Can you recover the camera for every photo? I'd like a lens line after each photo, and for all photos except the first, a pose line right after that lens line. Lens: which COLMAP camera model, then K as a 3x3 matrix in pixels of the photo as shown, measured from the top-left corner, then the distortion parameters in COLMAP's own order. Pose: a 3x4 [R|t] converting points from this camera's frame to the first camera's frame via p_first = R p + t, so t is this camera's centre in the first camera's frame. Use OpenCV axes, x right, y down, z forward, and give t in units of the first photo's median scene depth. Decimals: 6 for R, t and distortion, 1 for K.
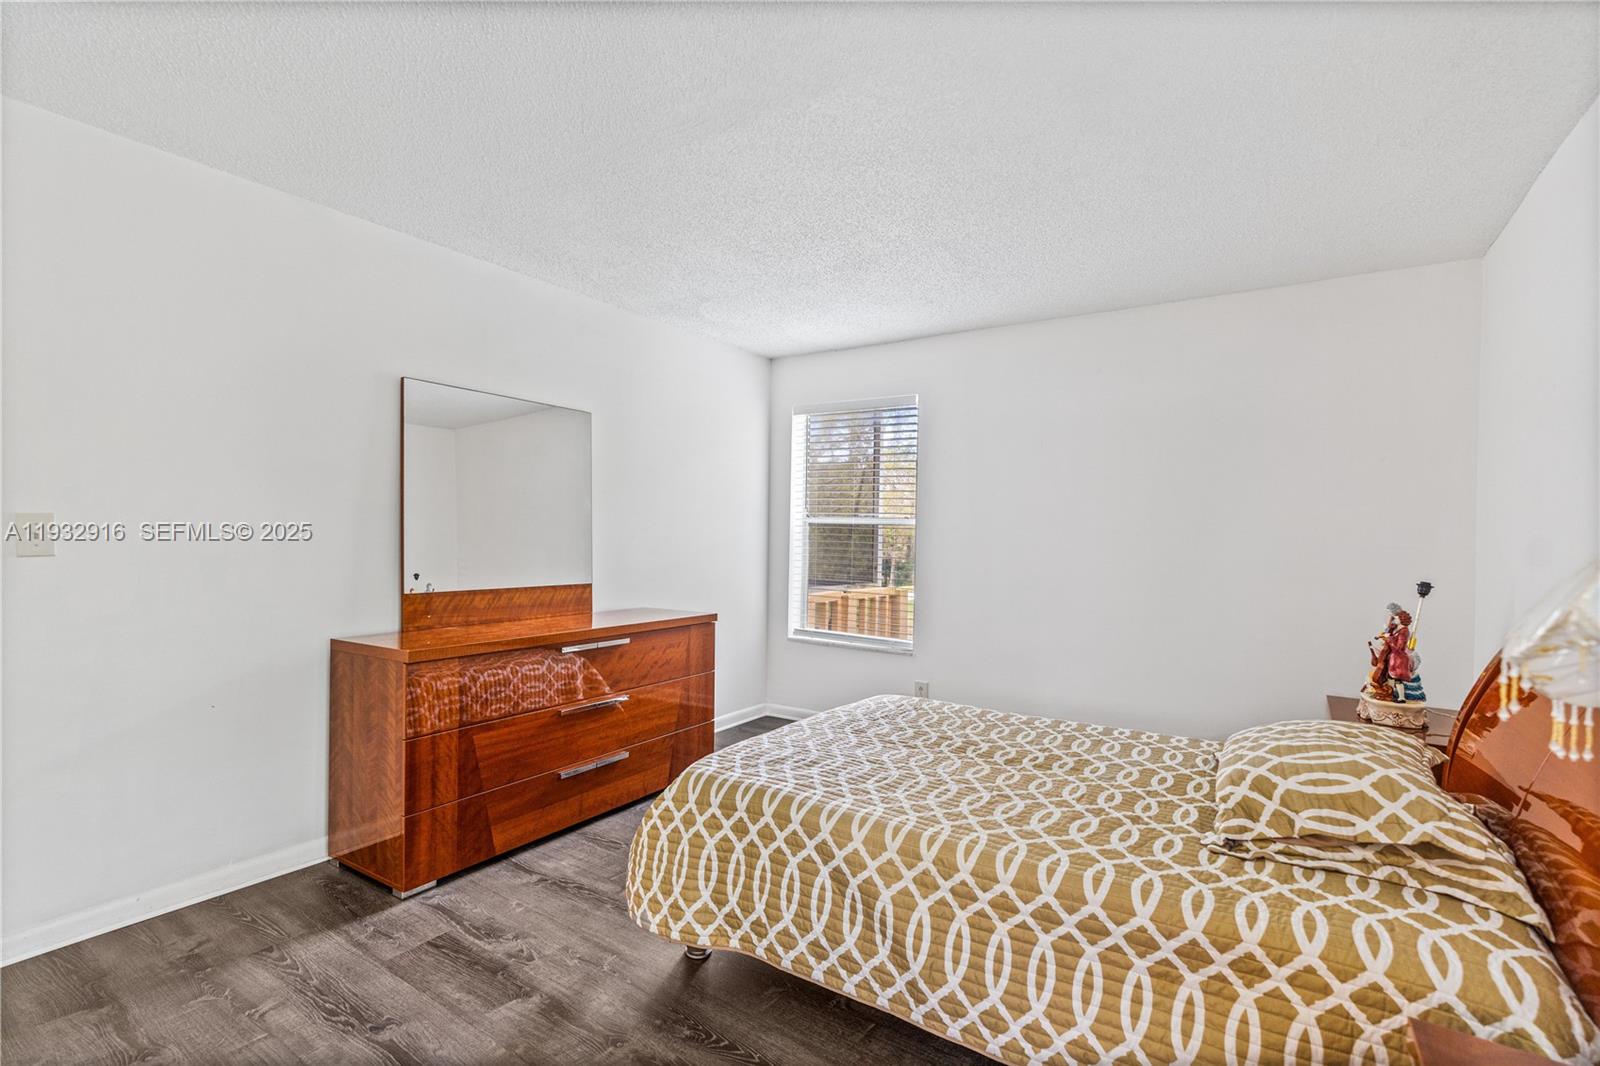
lens RADIAL K [[599.2, 0, 800.0], [0, 599.2, 533.0], [0, 0, 1]] dist [-0.000086, 0.000024]
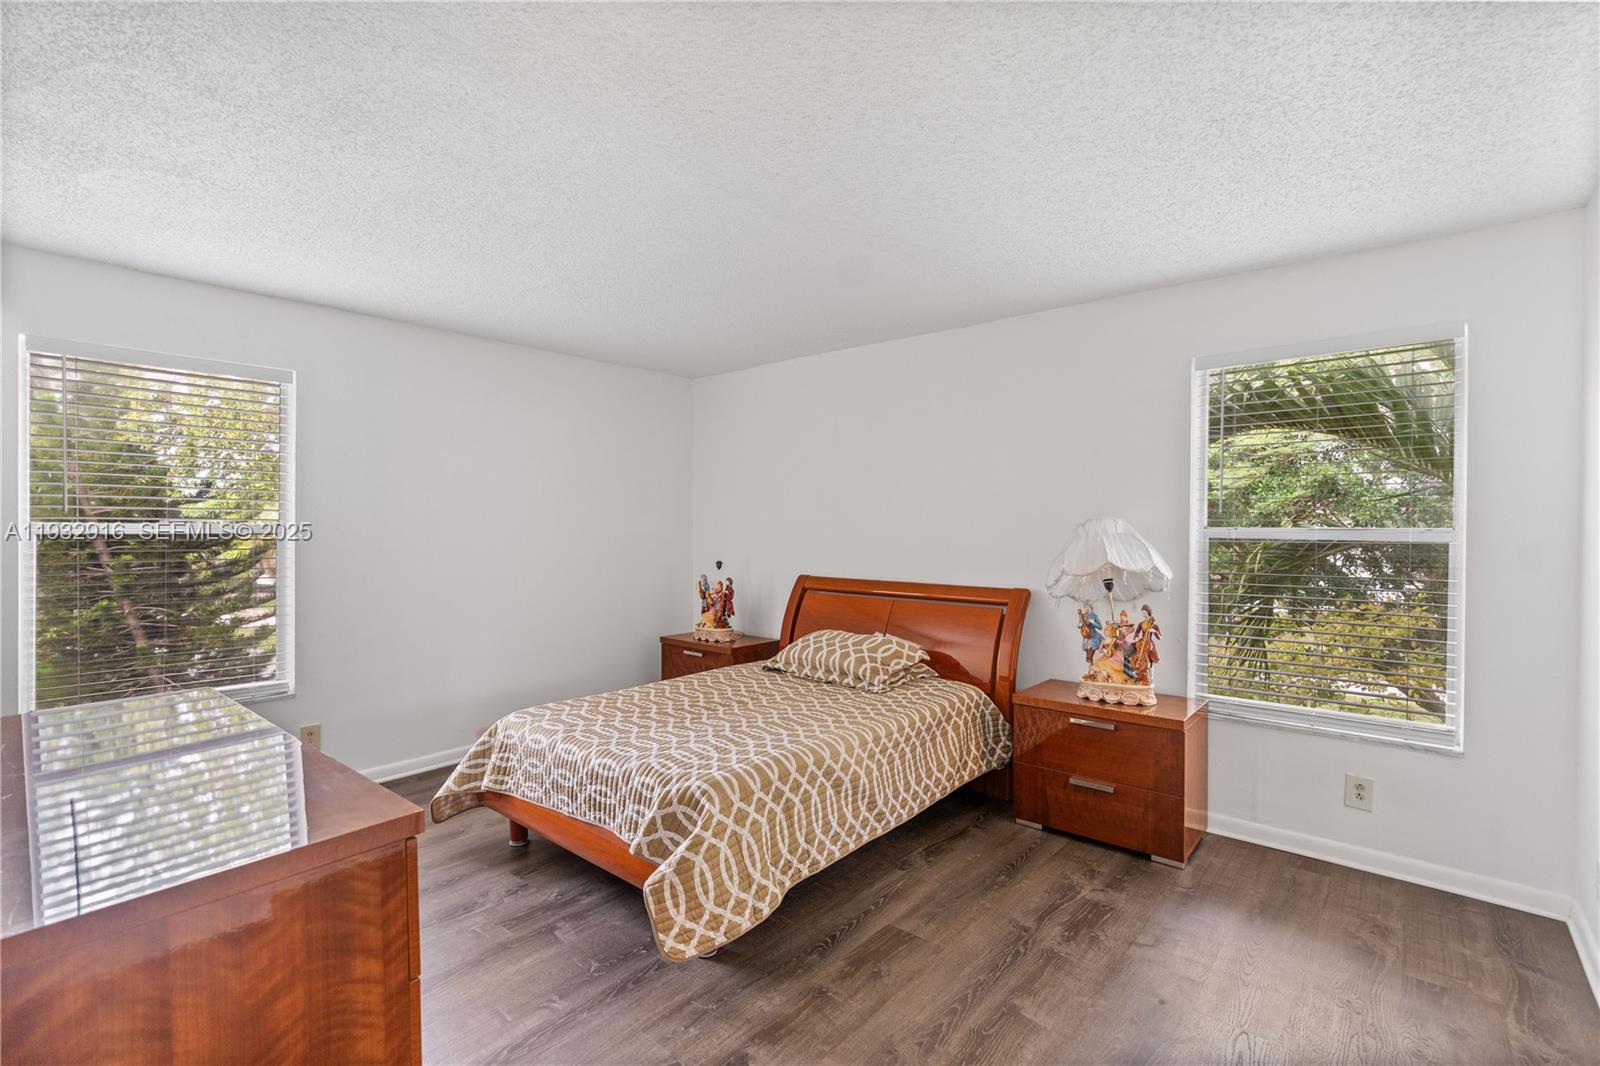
lens RADIAL K [[726.1, 0, 794.5], [0, 726.1, 530.7], [0, 0, 1]] dist [-0.000413, 0.000182]
pose [[0.213757, -0.016971, 0.976740, -1.685837], [0.004945, 0.999855, 0.016290, -0.061524], [-0.976874, 0.001348, 0.213810, 0.737599]]
